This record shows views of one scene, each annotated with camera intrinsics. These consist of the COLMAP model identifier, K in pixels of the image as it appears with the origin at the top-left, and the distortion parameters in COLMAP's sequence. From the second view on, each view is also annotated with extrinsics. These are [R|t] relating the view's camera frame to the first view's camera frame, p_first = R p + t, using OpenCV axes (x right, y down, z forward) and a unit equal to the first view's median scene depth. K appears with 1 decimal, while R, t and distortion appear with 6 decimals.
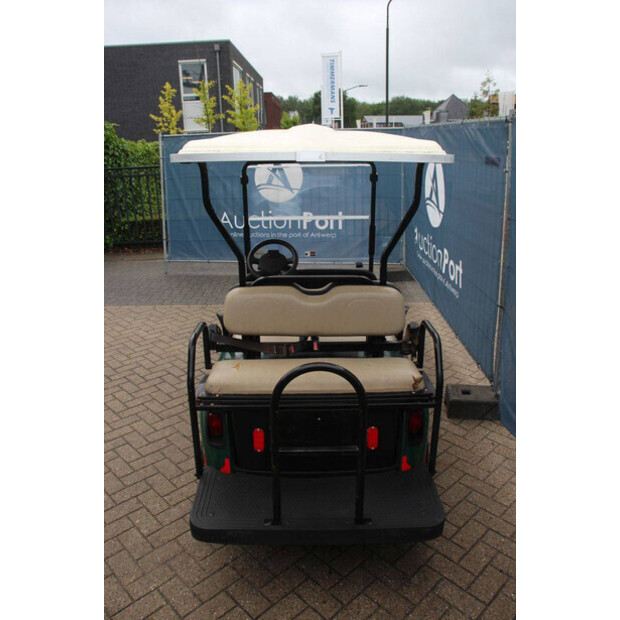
lens RADIAL K [[537.3, 0, 327.5], [0, 537.3, 305.8], [0, 0, 1]] dist [-0.158613, 0.142738]
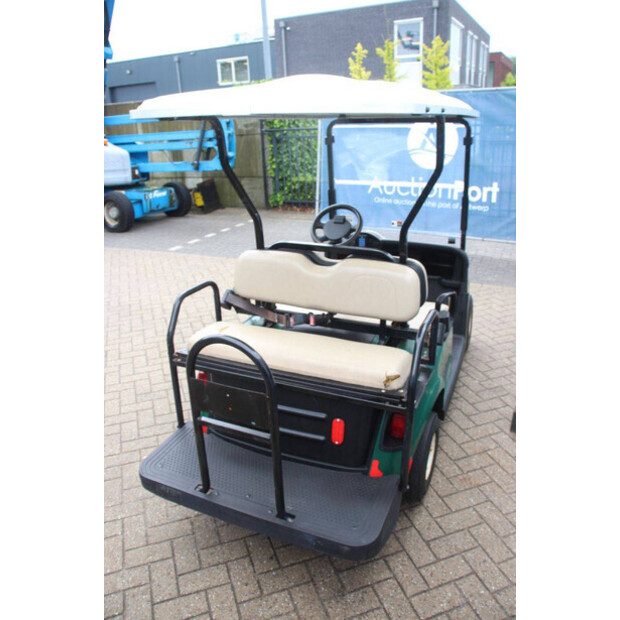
lens RADIAL K [[537.3, 0, 305.3], [0, 537.3, 311.0], [0, 0, 1]] dist [-0.158613, 0.142738]
pose [[0.896892, 0.140562, -0.419316, 0.264502], [-0.110520, 0.989301, 0.095236, -0.021659], [0.428217, -0.039074, 0.902831, 0.120982]]
